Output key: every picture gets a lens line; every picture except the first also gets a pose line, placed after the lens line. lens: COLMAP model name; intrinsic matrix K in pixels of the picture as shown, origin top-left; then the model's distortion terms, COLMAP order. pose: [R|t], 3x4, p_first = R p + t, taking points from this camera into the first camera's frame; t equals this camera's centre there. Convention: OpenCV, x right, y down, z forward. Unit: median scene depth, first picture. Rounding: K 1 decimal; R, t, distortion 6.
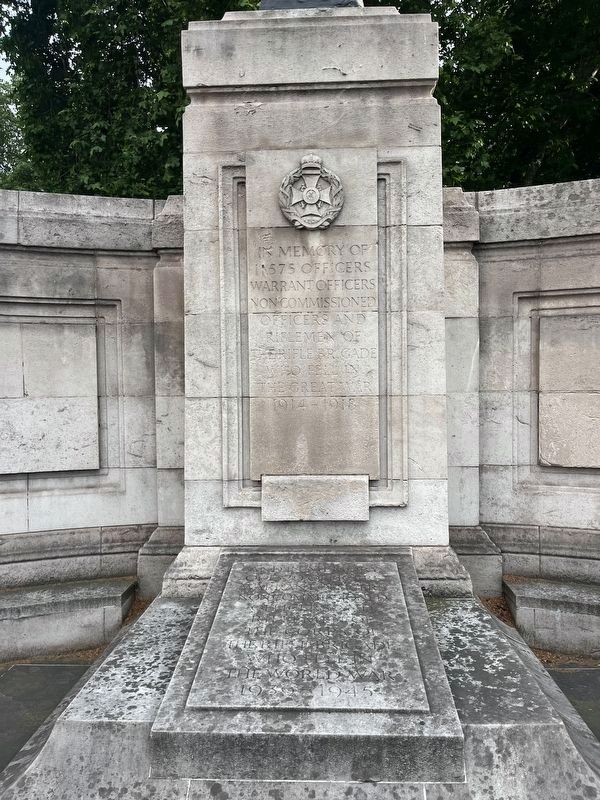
lens RADIAL K [[598.6, 0, 300.6], [0, 598.6, 407.0], [0, 0, 1]] dist [0.023616, -0.029899]
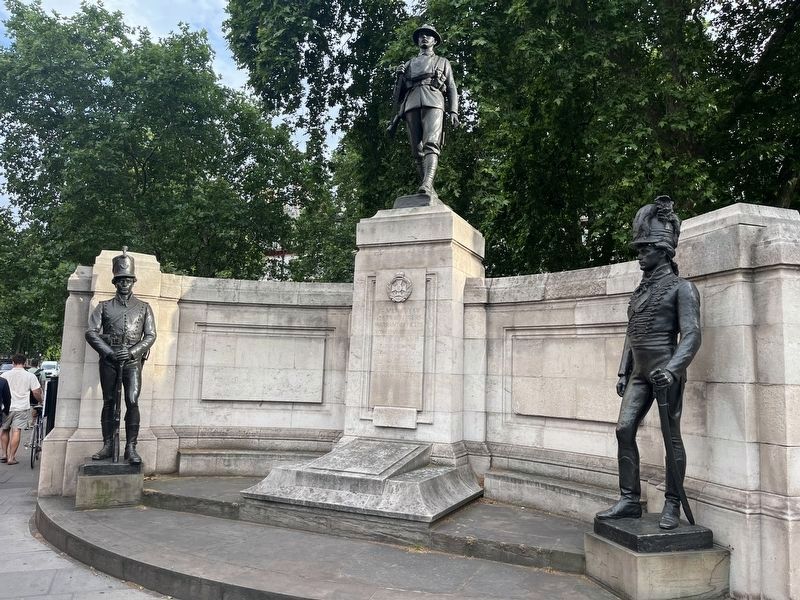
lens RADIAL K [[598.6, 0, 401.6], [0, 598.6, 298.0], [0, 0, 1]] dist [0.023616, -0.029899]
pose [[0.925553, -0.005308, -0.378581, 0.900759], [-0.060269, 0.985087, -0.161159, 0.069651], [0.373791, 0.171978, 0.911430, -1.131505]]
